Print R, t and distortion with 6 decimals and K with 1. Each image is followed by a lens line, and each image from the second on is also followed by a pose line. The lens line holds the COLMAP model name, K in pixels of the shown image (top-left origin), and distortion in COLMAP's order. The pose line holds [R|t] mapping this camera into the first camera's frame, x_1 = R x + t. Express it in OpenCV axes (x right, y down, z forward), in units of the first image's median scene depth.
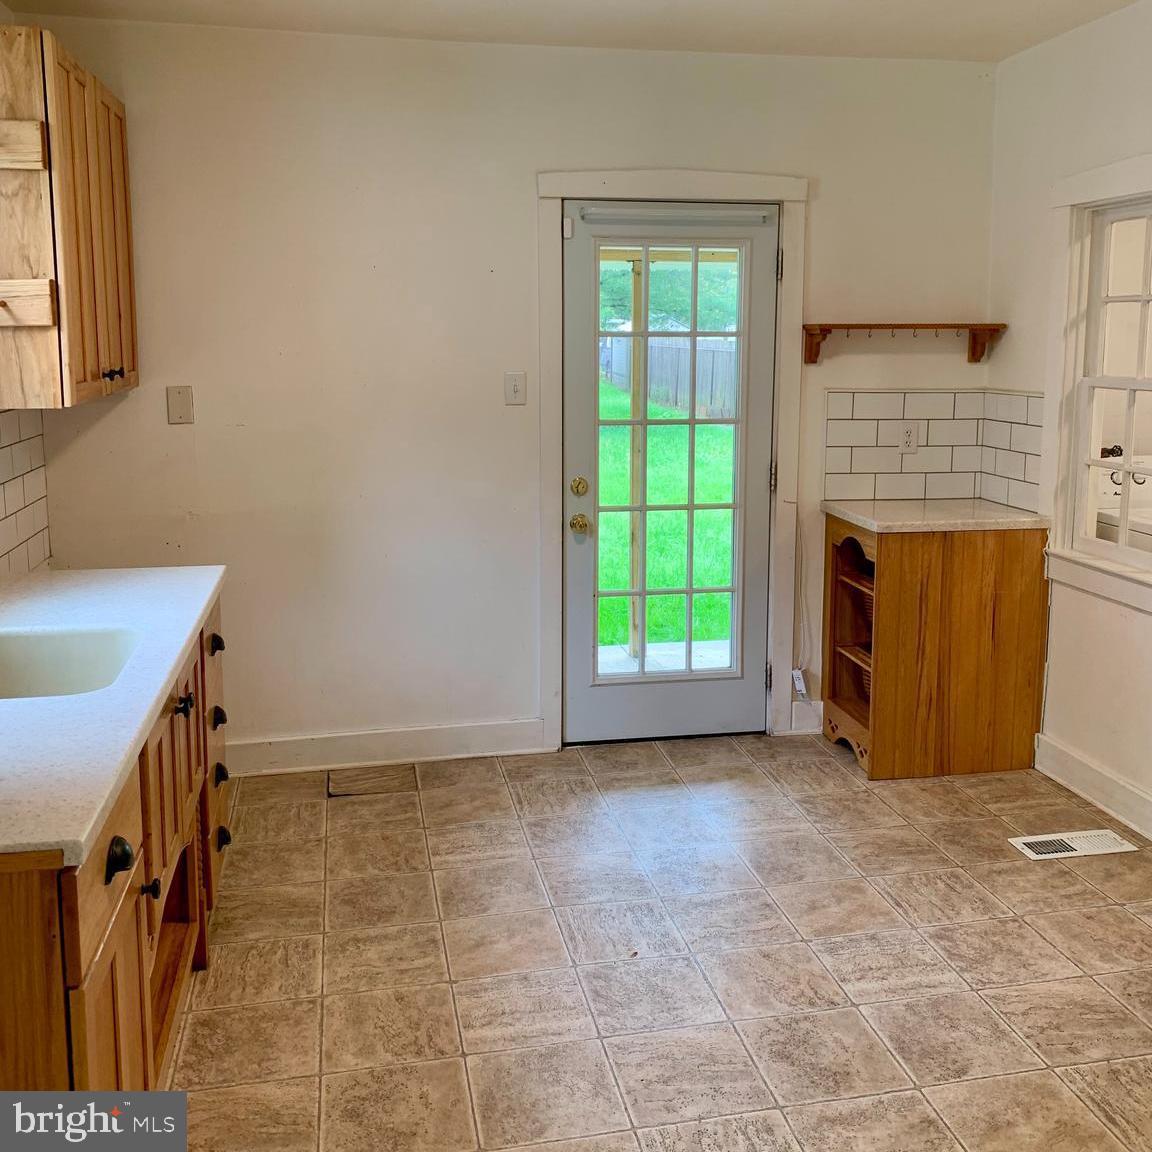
lens RADIAL K [[1171.7, 0, 577.0], [0, 1171.7, 565.9], [0, 0, 1]] dist [-0.035327, 0.000000]
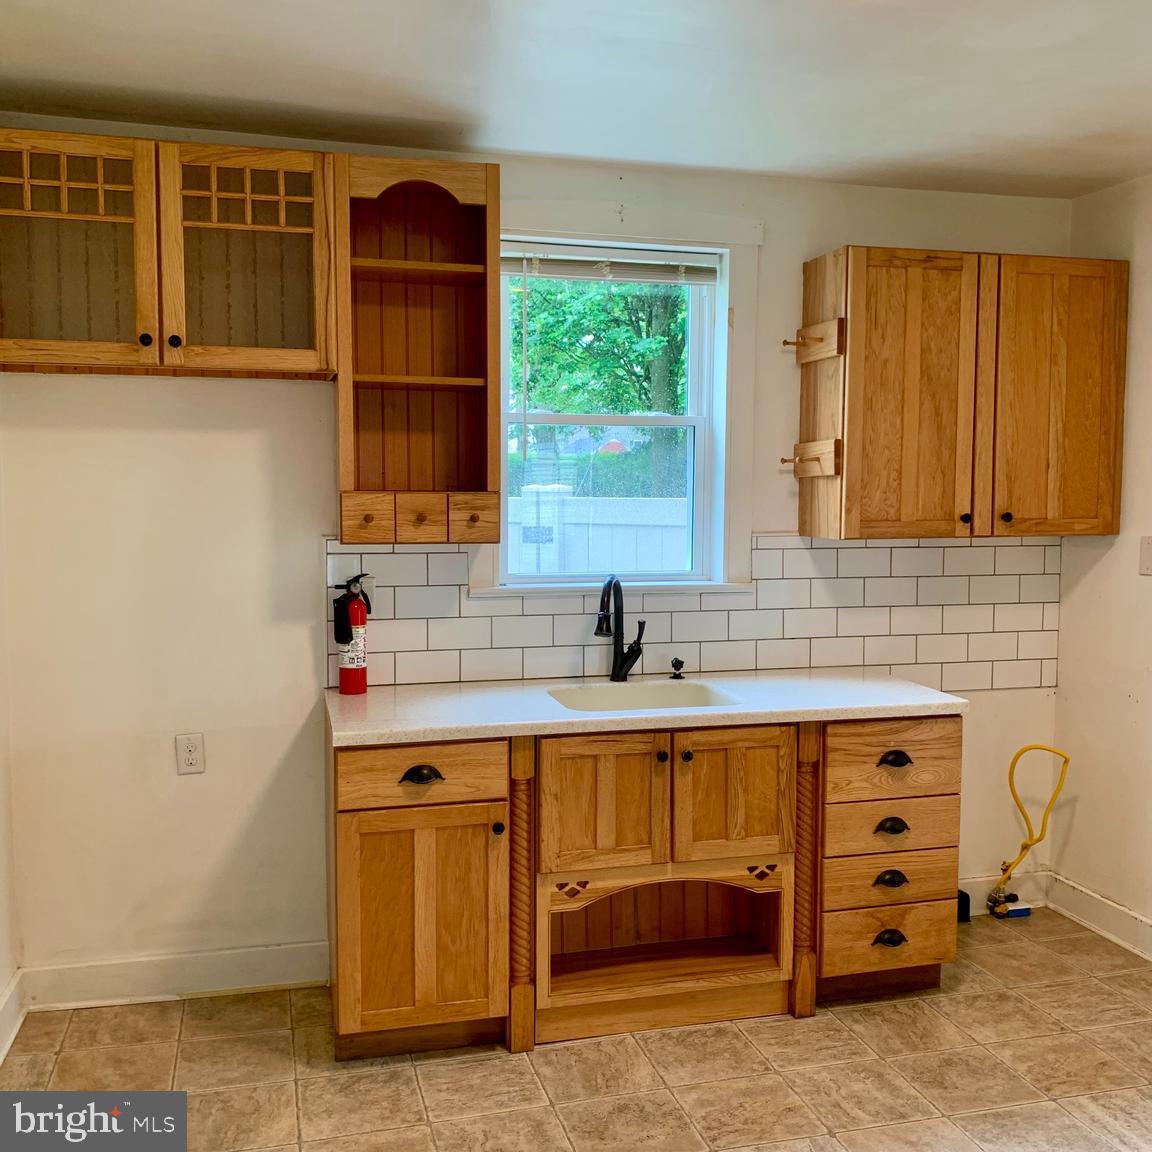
lens RADIAL K [[1171.7, 0, 575.1], [0, 1171.7, 584.9], [0, 0, 1]] dist [-0.035327, 0.000000]
pose [[0.063534, 0.096810, -0.993273, 0.812058], [-0.206477, 0.975024, 0.081824, -0.131459], [0.976387, 0.199890, 0.081936, 0.620131]]
